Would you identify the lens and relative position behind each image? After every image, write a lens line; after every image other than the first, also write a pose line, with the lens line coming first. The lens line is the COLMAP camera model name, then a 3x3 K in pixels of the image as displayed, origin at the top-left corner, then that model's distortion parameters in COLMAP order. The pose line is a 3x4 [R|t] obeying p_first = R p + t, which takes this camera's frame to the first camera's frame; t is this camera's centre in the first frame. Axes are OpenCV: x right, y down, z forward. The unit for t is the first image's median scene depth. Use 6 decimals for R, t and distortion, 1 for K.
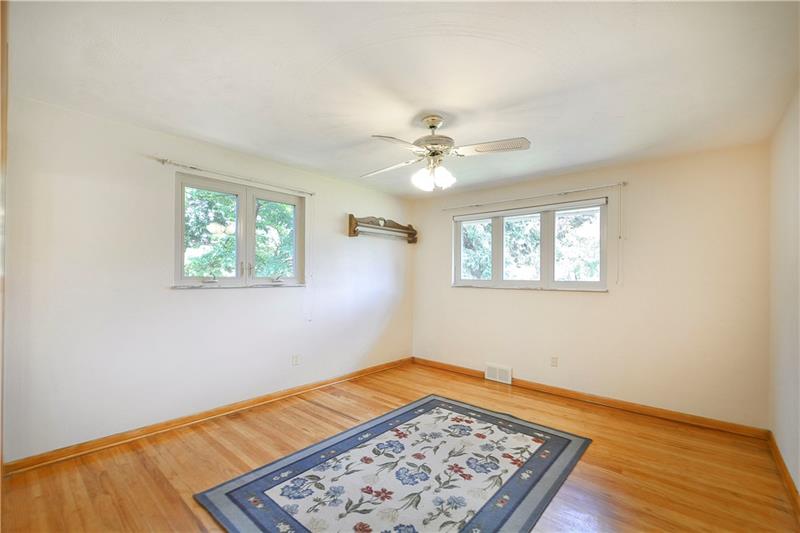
lens RADIAL K [[357.8, 0, 403.2], [0, 357.8, 270.3], [0, 0, 1]] dist [0.003164, 0.000004]
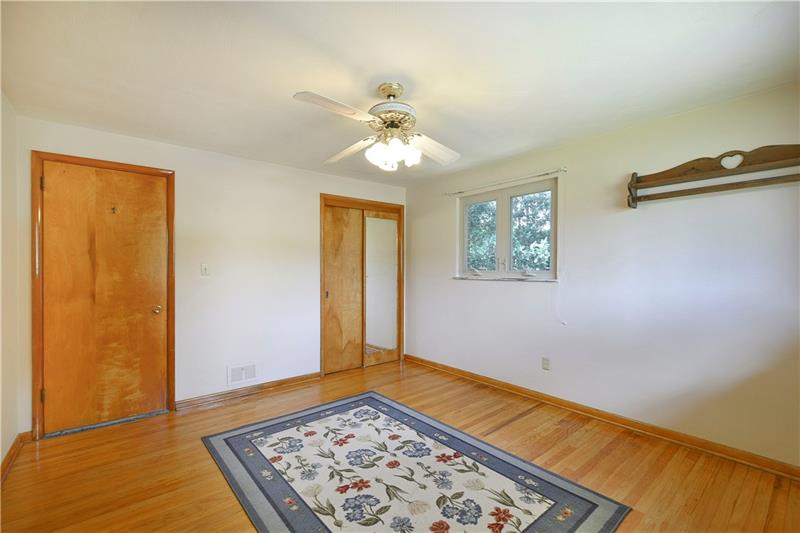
lens RADIAL K [[357.8, 0, 403.2], [0, 357.8, 270.3], [0, 0, 1]] dist [0.003164, 0.000004]
pose [[-0.176845, -0.003787, -0.984231, 0.895122], [0.013020, 0.999896, -0.006186, 0.025368], [0.984153, -0.013908, -0.176778, 1.129778]]
